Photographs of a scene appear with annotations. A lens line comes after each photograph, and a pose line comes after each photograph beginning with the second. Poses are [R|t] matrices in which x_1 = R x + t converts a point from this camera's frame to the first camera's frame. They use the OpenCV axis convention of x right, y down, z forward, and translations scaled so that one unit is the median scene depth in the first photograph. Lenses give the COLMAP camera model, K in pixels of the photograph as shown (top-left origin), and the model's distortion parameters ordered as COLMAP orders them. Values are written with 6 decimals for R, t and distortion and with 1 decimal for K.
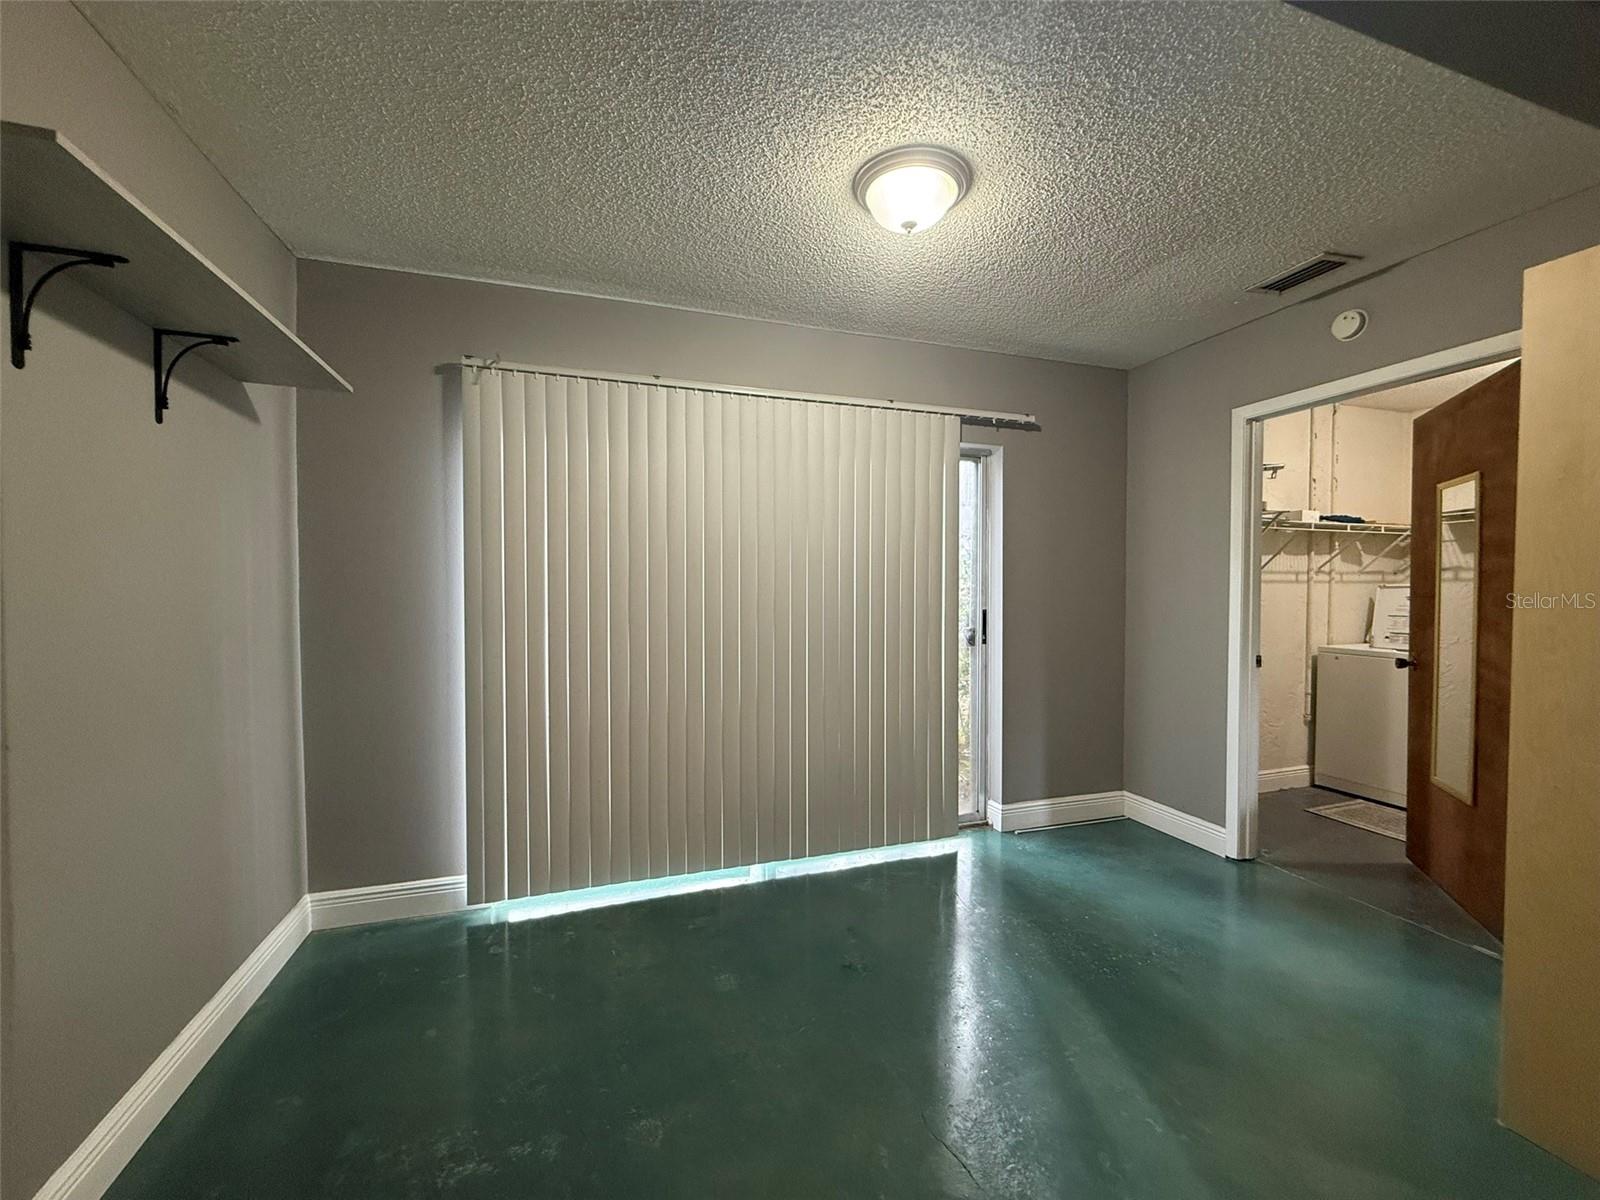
lens RADIAL K [[636.9, 0, 792.5], [0, 636.9, 600.0], [0, 0, 1]] dist [-0.000719, 0.000555]
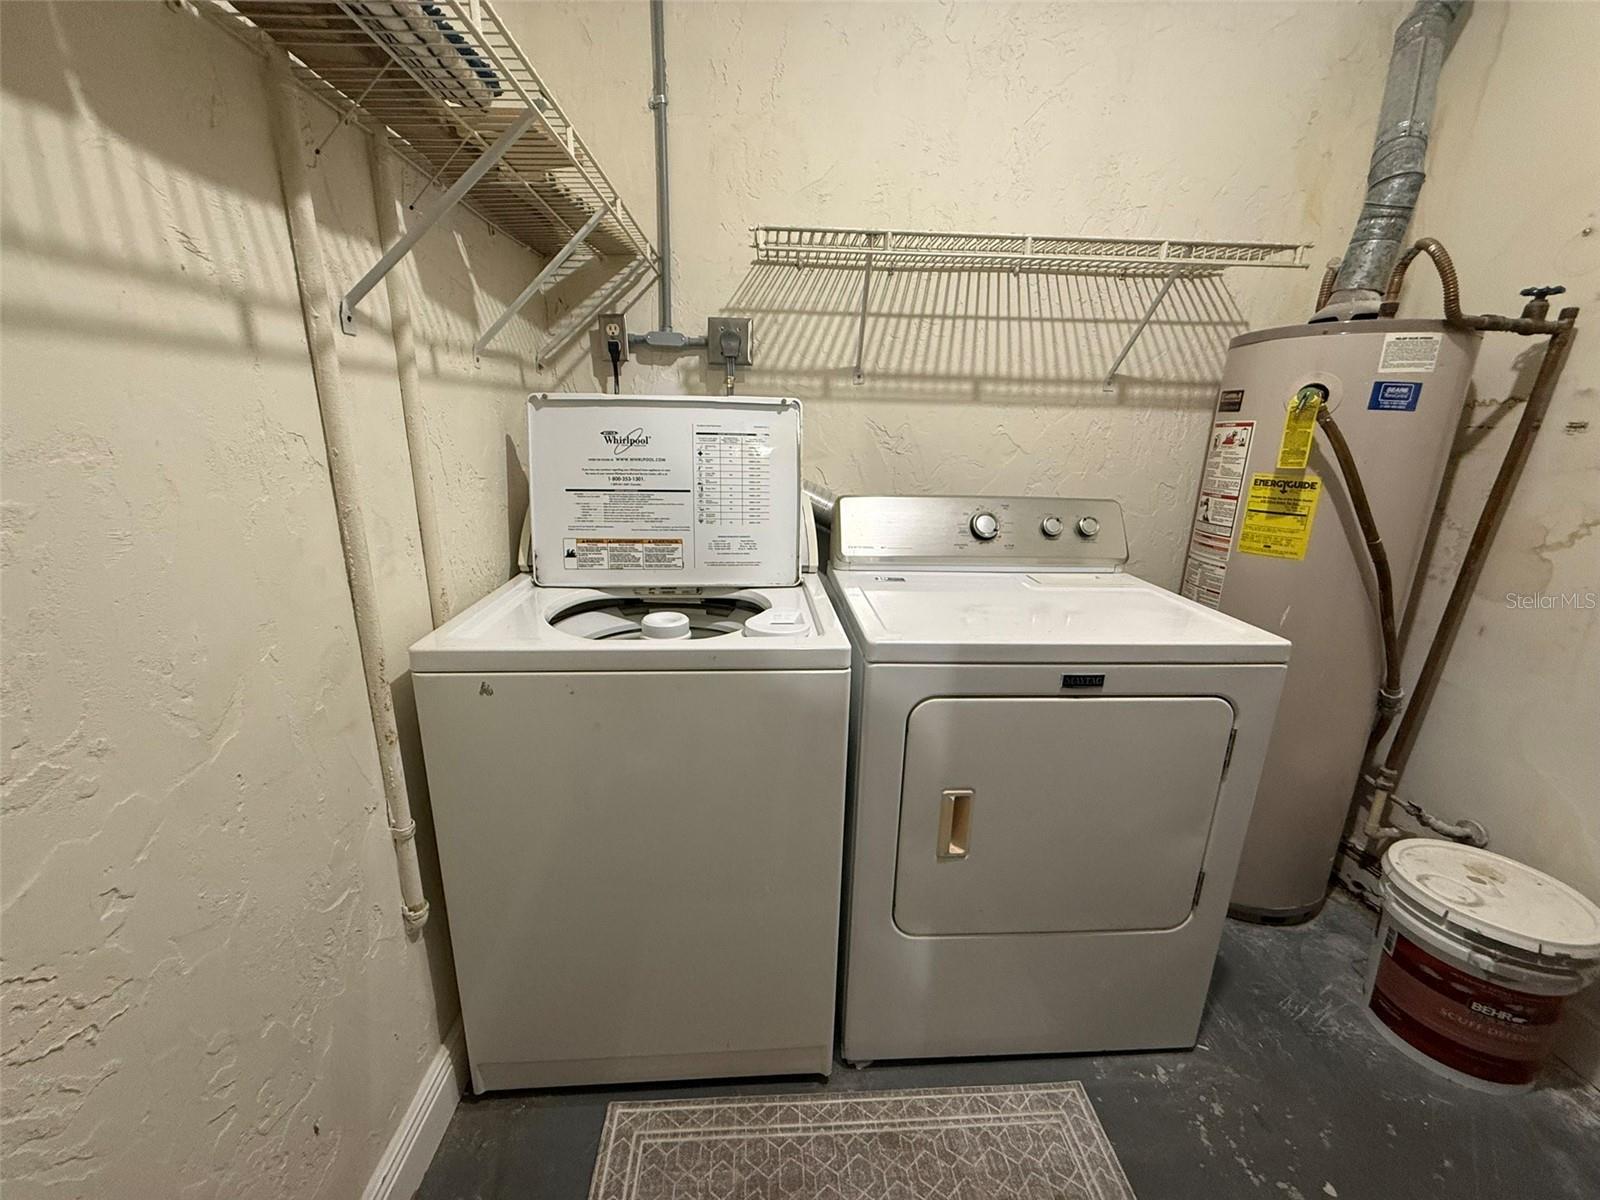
lens RADIAL K [[636.9, 0, 793.9], [0, 636.9, 604.1], [0, 0, 1]] dist [-0.000719, 0.000555]
pose [[0.290359, -0.254113, 0.922561, 0.644781], [0.006288, 0.964582, 0.263709, -0.005474], [-0.956897, -0.070769, 0.281673, 0.787322]]
